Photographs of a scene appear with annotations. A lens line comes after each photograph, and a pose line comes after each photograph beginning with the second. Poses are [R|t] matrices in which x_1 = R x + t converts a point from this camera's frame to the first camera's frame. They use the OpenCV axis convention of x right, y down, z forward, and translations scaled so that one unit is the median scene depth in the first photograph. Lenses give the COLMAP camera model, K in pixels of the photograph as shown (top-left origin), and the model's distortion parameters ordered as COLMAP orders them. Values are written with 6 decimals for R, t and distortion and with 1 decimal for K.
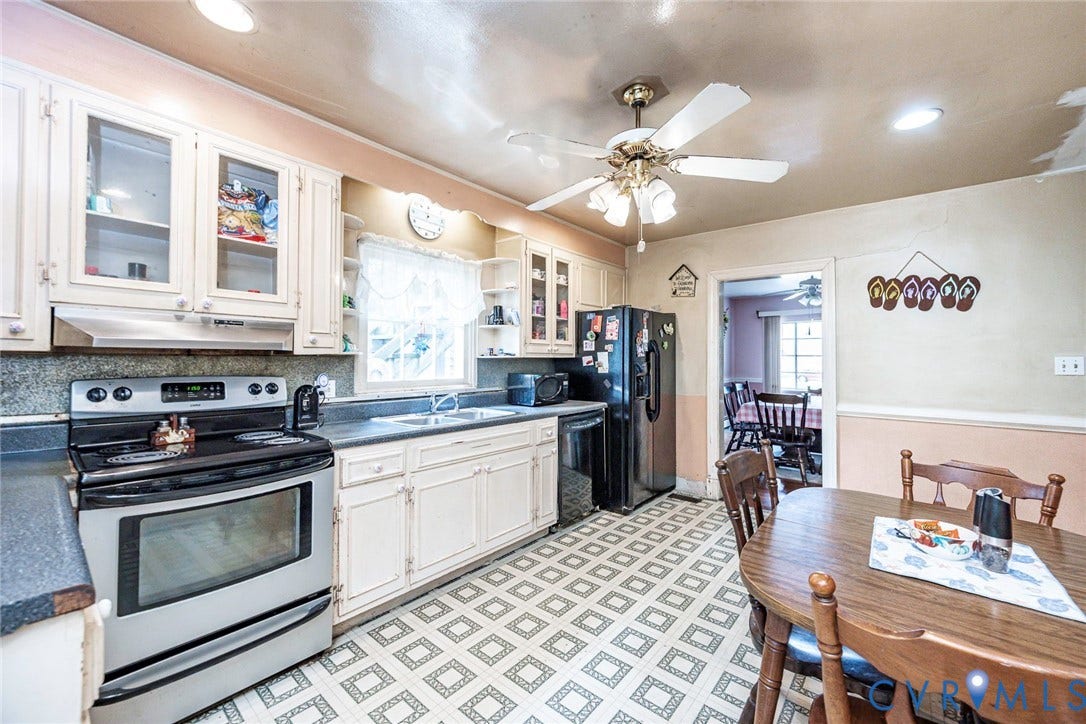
lens RADIAL K [[420.8, 0, 563.5], [0, 420.8, 357.0], [0, 0, 1]] dist [0.020229, 0.000558]
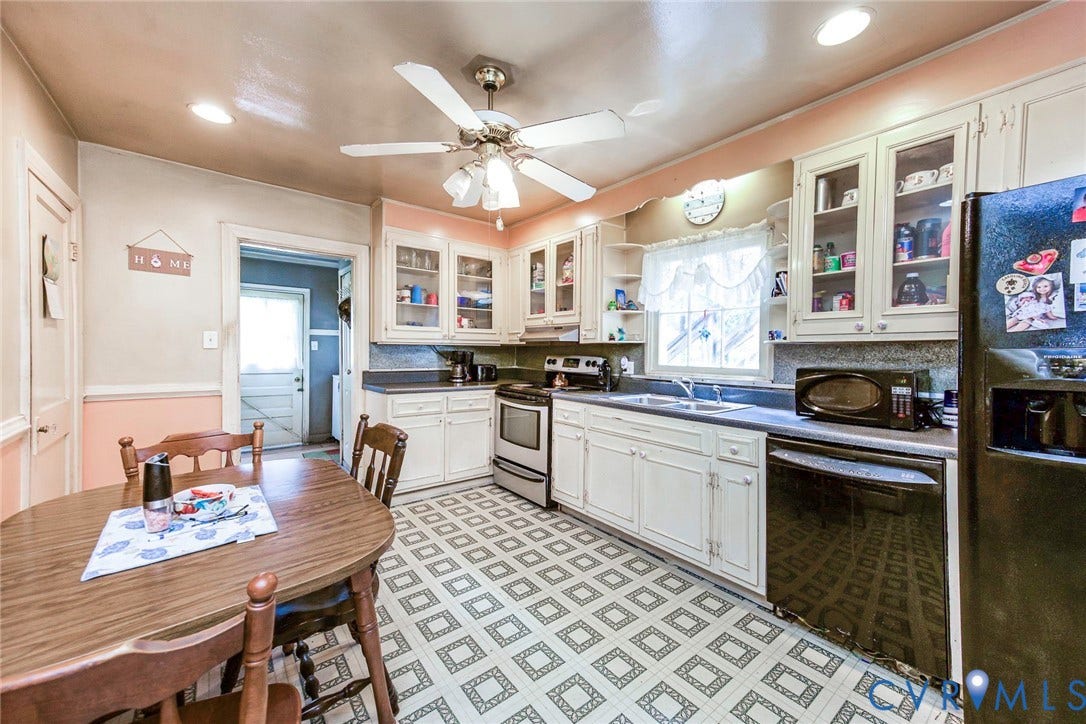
lens RADIAL K [[420.8, 0, 551.7], [0, 420.8, 358.3], [0, 0, 1]] dist [0.020229, 0.000558]
pose [[-0.197469, 0.013851, -0.980211, 0.865454], [-0.002770, 0.999888, 0.014687, 0.024495], [0.980305, 0.005615, -0.197409, 1.019726]]
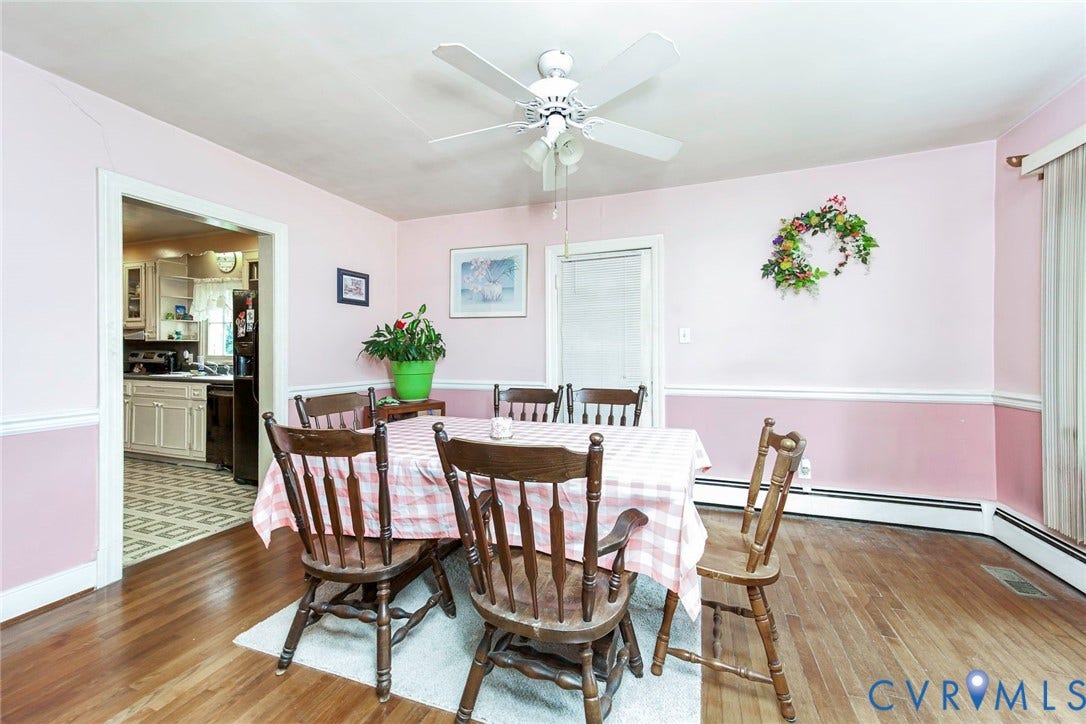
lens RADIAL K [[420.8, 0, 544.0], [0, 420.8, 357.1], [0, 0, 1]] dist [0.020229, 0.000558]
pose [[0.325411, 0.002940, -0.945568, 2.040191], [-0.000151, 0.999995, 0.003057, 0.065339], [0.945573, -0.000852, 0.325410, 1.975777]]
